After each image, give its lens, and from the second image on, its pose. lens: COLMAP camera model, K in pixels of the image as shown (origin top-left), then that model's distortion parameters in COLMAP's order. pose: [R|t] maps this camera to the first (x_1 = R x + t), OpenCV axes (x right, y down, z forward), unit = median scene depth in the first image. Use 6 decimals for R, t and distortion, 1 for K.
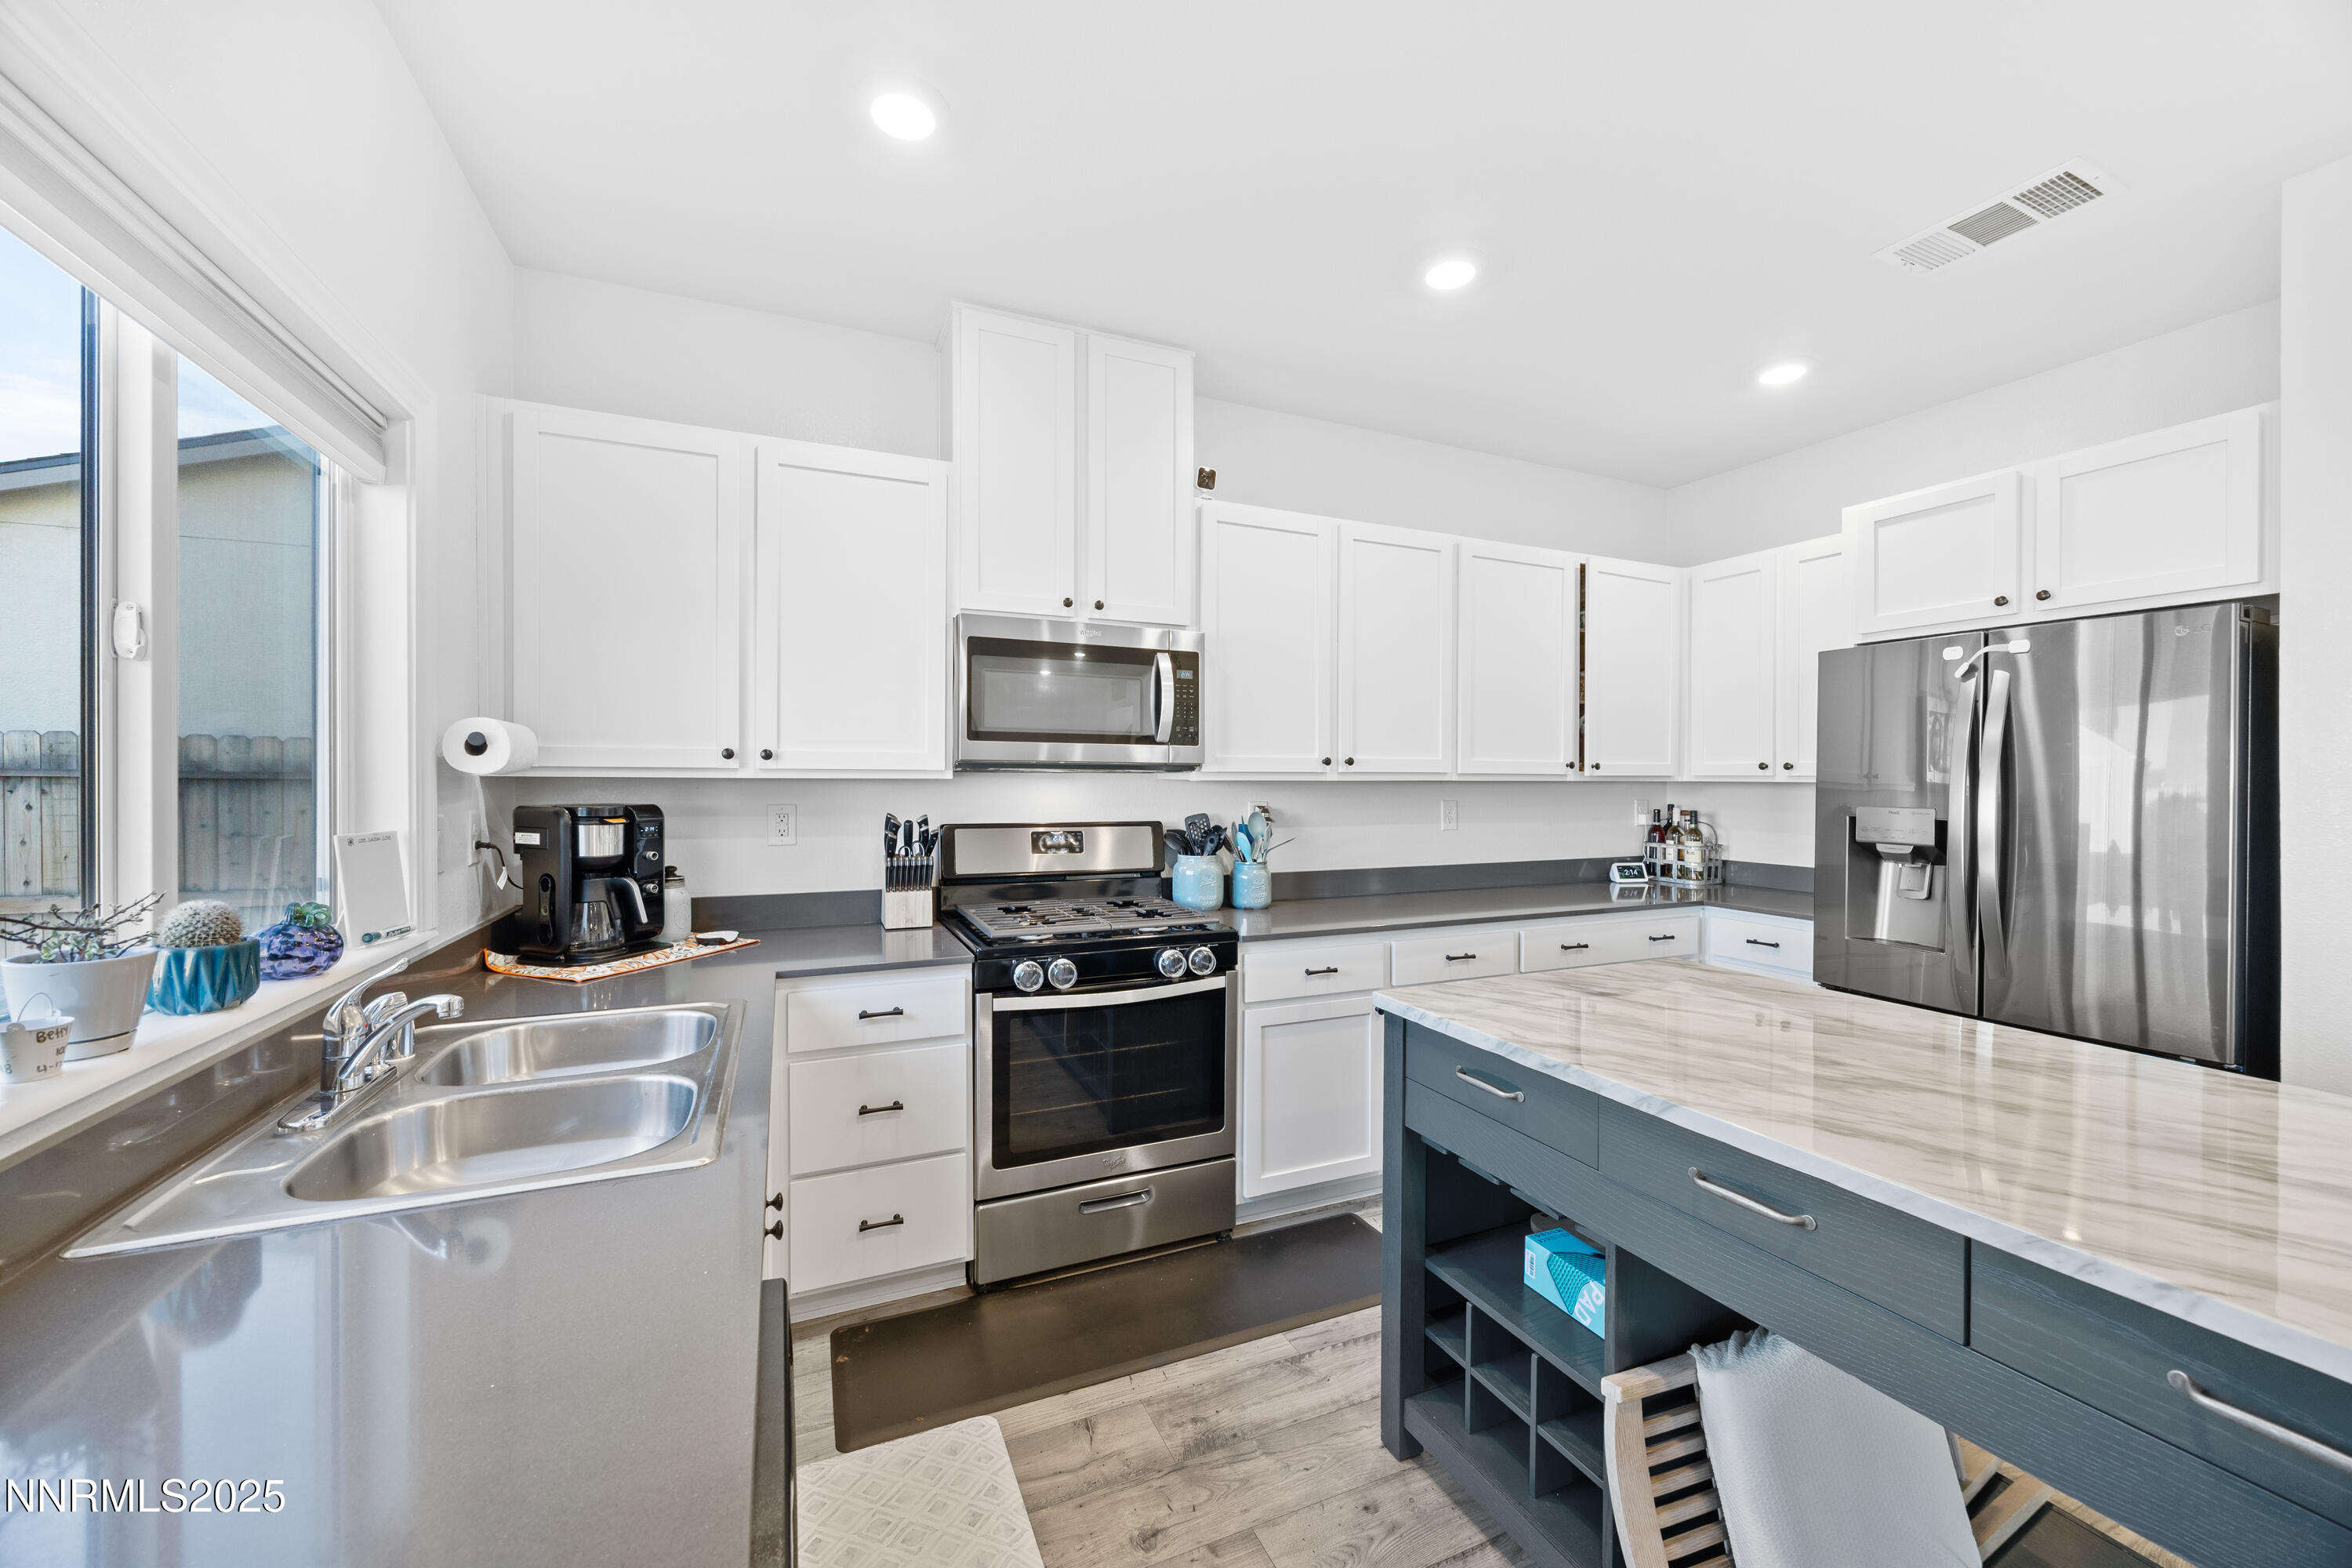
lens RADIAL K [[895.5, 0, 1176.0], [0, 895.5, 784.0], [0, 0, 1]] dist [-0.000633, -0.000068]
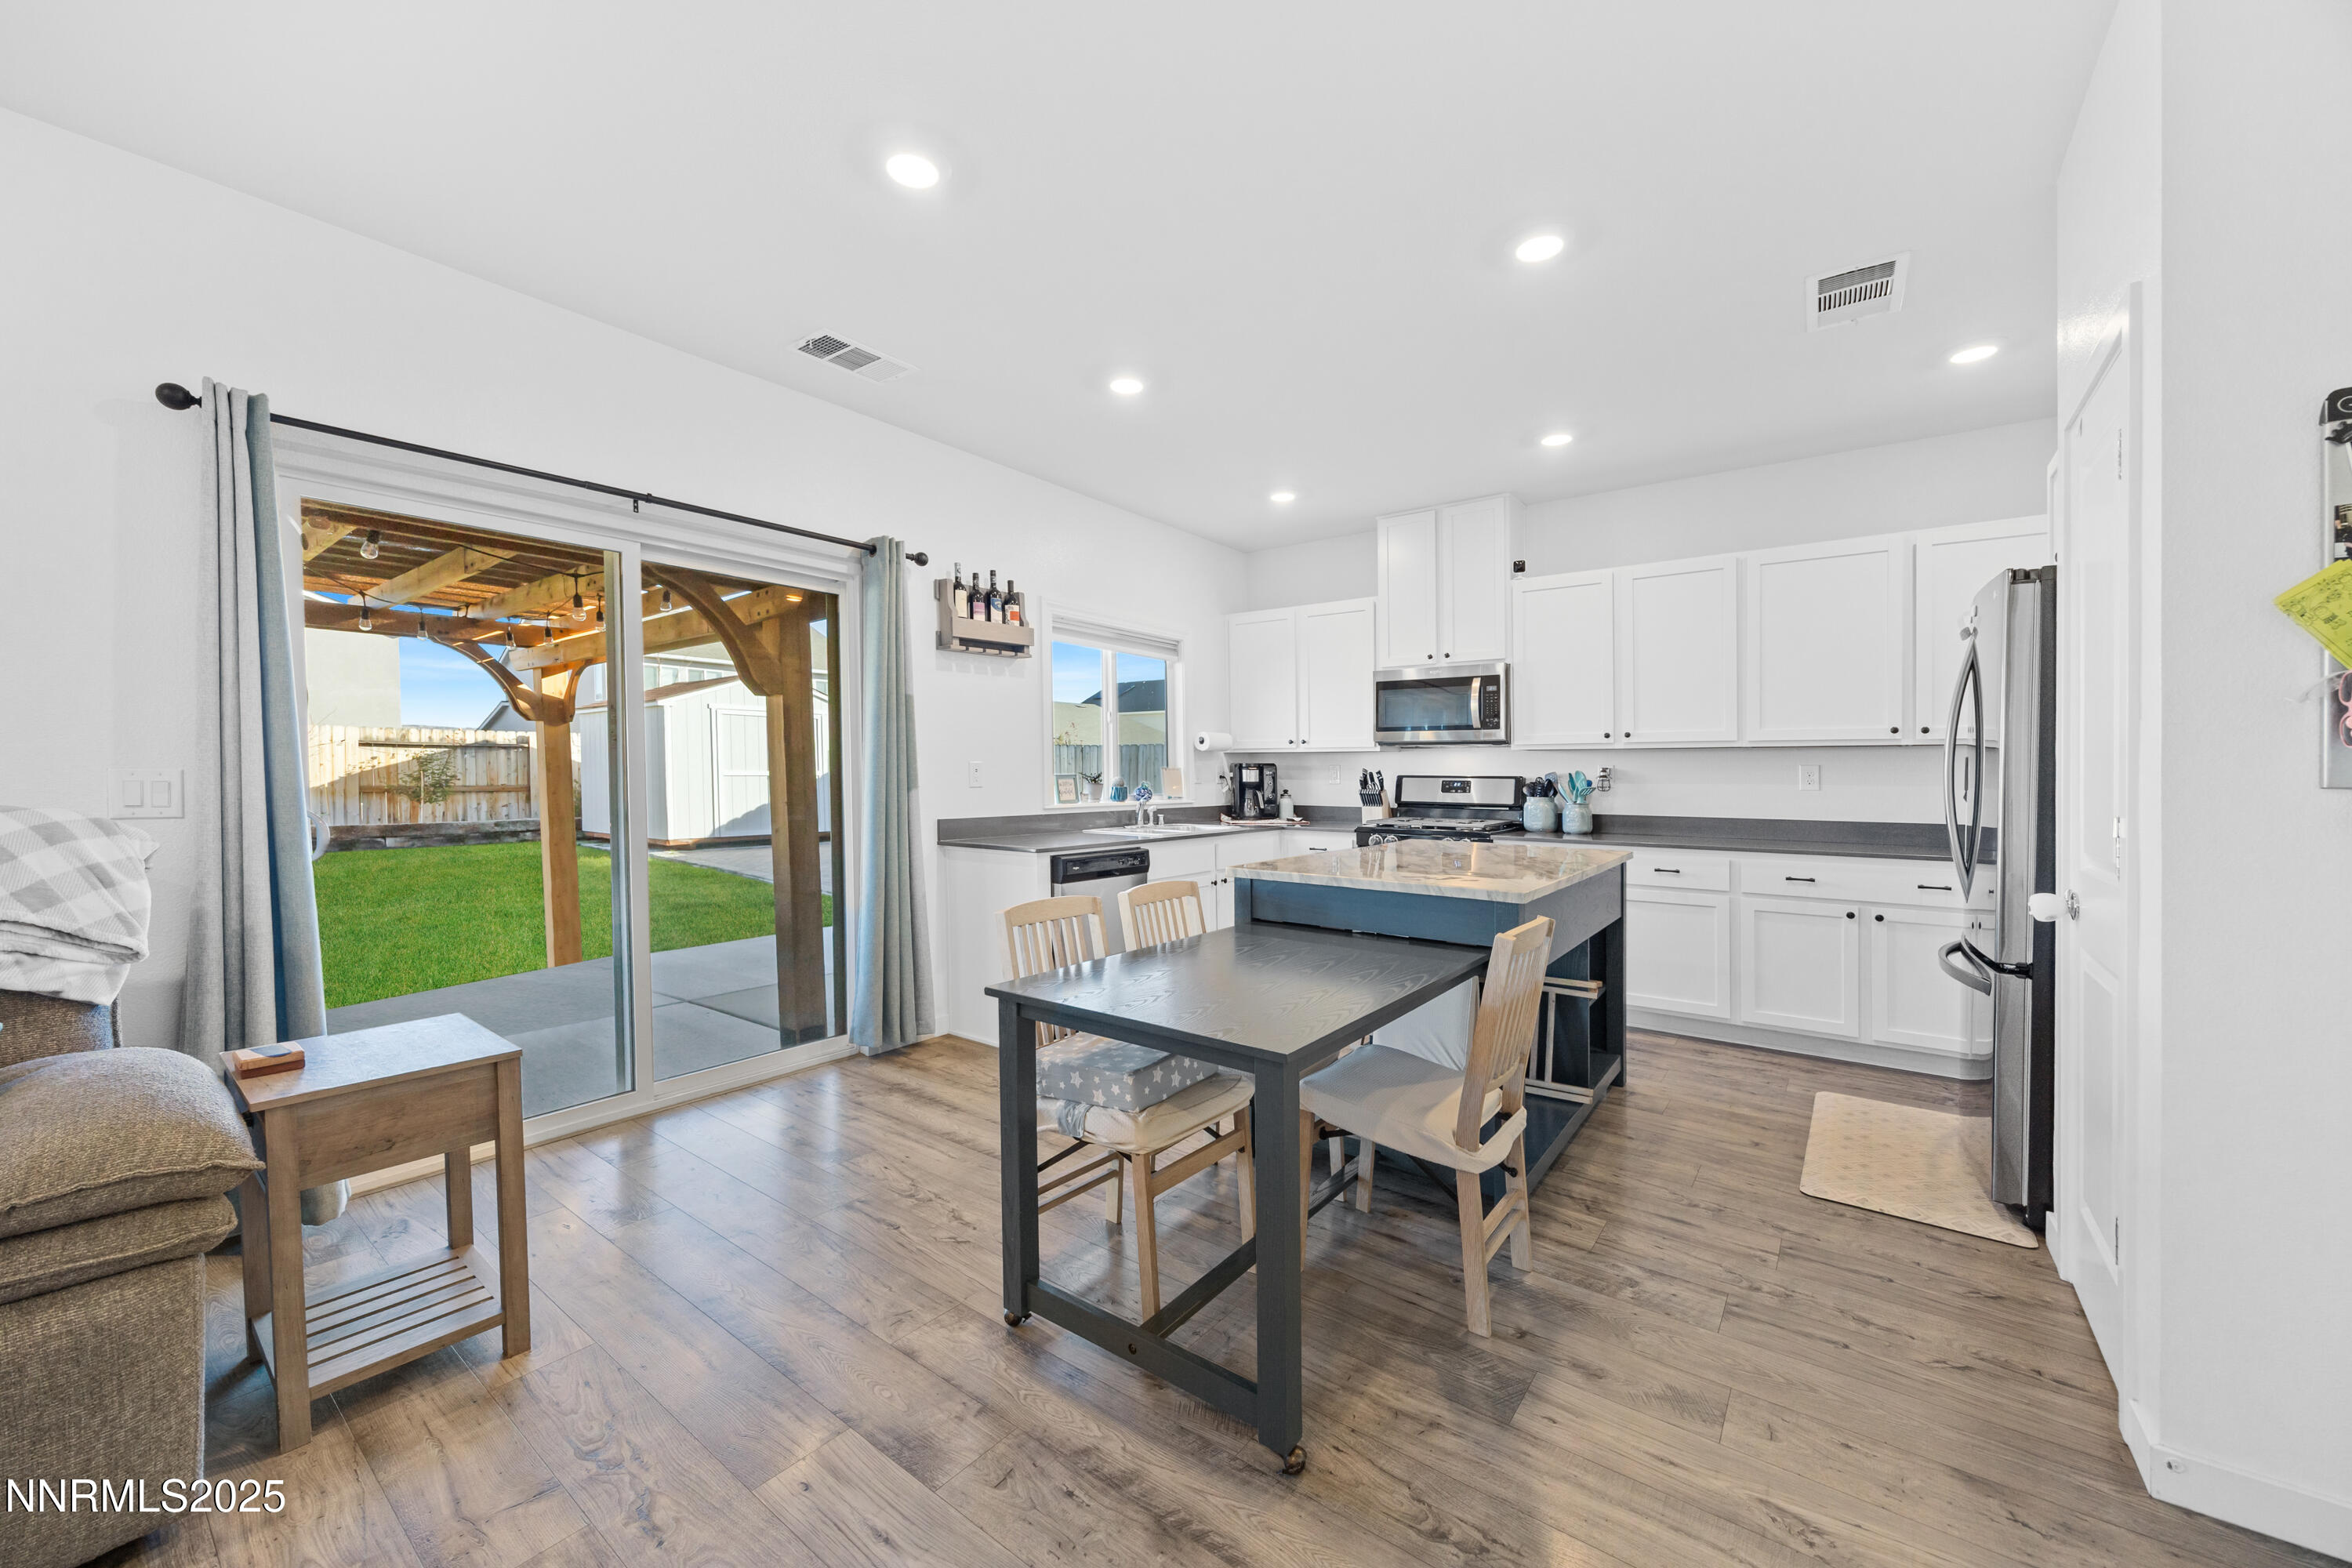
lens RADIAL K [[895.5, 0, 1176.0], [0, 895.5, 784.0], [0, 0, 1]] dist [-0.000633, -0.000068]
pose [[0.474196, 0.018893, -0.880216, 1.231268], [0.001322, 0.999753, 0.022172, 0.021980], [0.880418, -0.011678, 0.474054, -0.350614]]
